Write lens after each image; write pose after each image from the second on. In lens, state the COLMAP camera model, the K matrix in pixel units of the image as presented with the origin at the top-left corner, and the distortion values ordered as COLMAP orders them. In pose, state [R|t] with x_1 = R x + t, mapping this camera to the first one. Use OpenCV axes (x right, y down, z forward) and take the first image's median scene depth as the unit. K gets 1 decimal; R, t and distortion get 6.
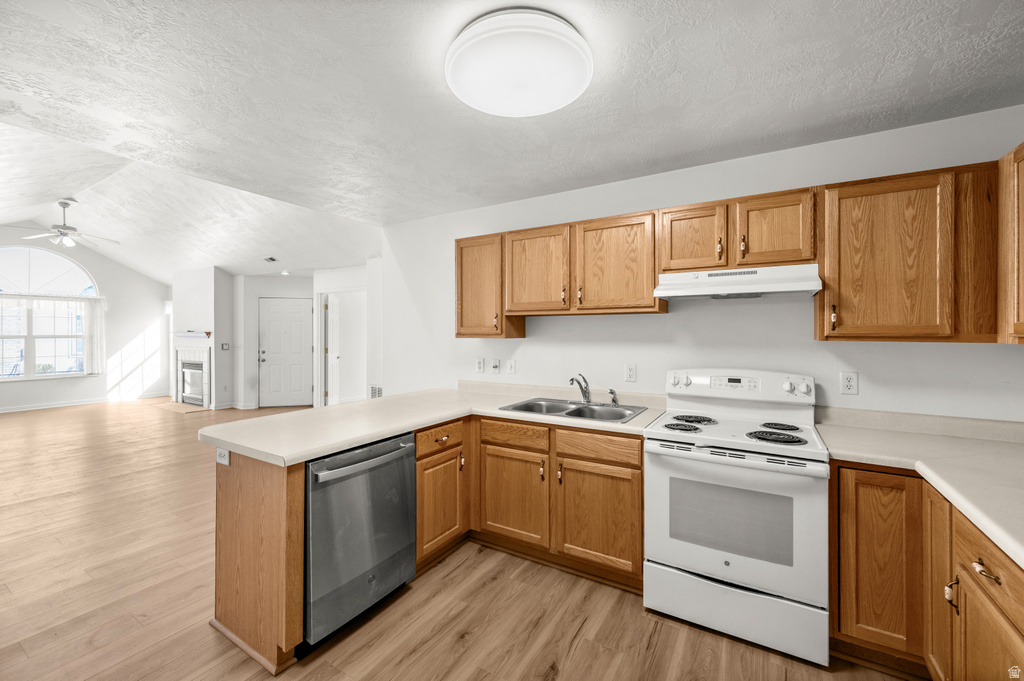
lens RADIAL K [[412.5, 0, 515.4], [0, 412.5, 332.0], [0, 0, 1]] dist [-0.000218, -0.000211]
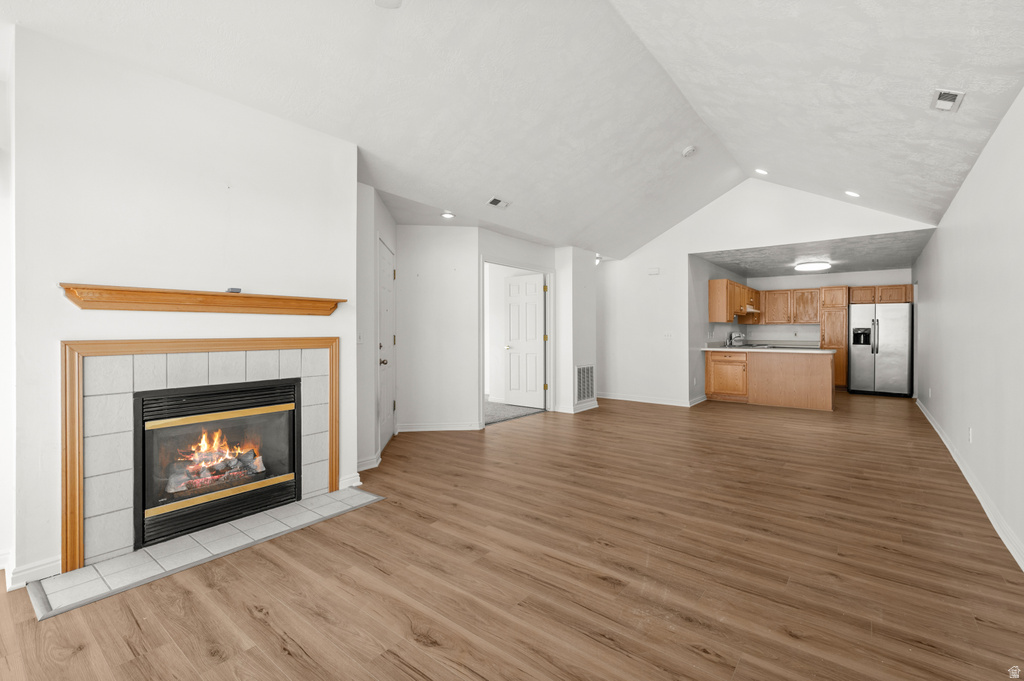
lens RADIAL K [[450.3, 0, 515.2], [0, 450.3, 336.2], [0, 0, 1]] dist [-0.000738, -0.000147]
pose [[0.121548, -0.008401, 0.992550, -1.218342], [-0.001095, 0.999962, 0.008598, 0.033134], [-0.992585, -0.002131, 0.121534, 0.815498]]
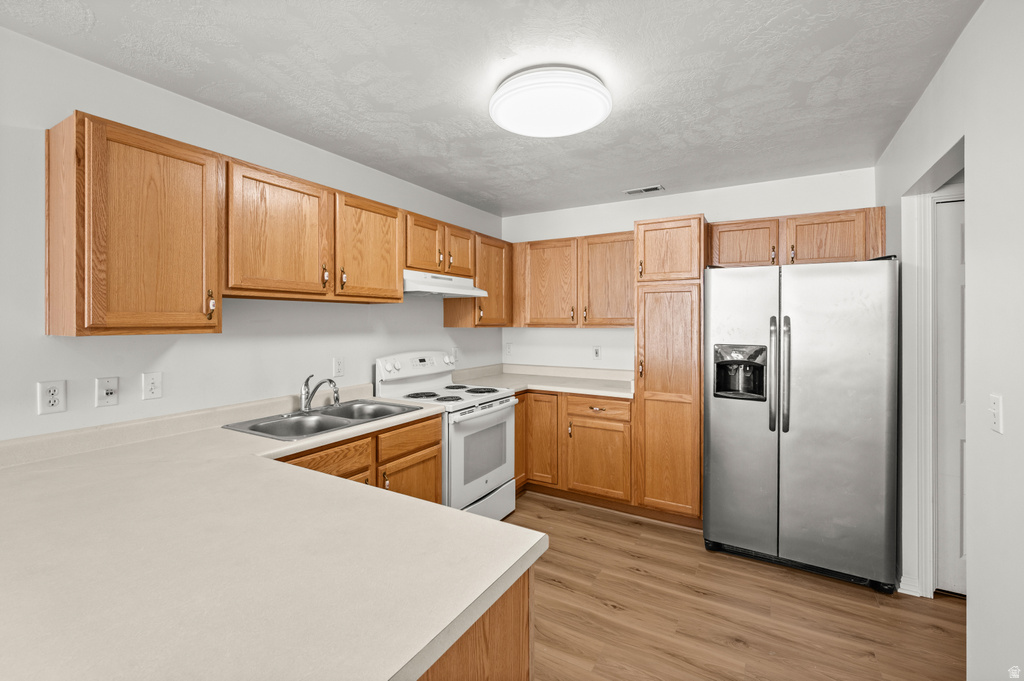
lens RADIAL K [[450.3, 0, 500.5], [0, 450.3, 323.0], [0, 0, 1]] dist [-0.000738, -0.000147]
pose [[0.001348, -0.001909, 0.999997, -0.239305], [0.001221, 0.999997, 0.001907, -0.000079], [-0.999998, 0.001219, 0.001350, 0.211908]]
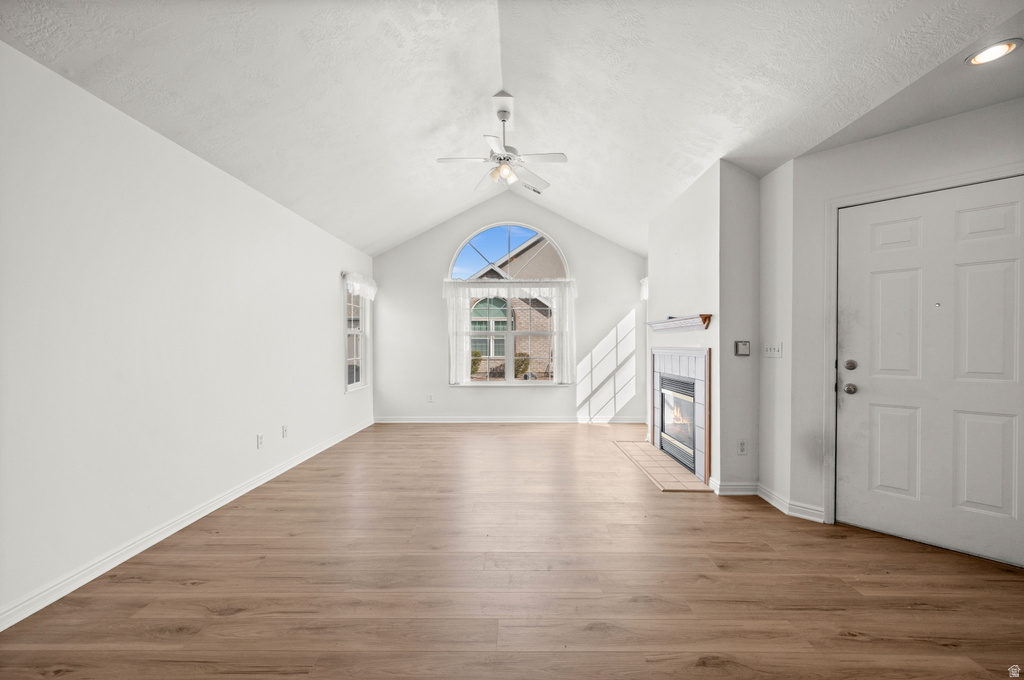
lens RADIAL K [[412.5, 0, 512.4], [0, 412.5, 346.5], [0, 0, 1]] dist [-0.000218, -0.000211]
pose [[0.503518, 0.008240, -0.863946, -0.487040], [-0.001141, 0.999960, 0.008872, 0.032318], [0.863984, -0.003482, 0.503507, 0.621988]]
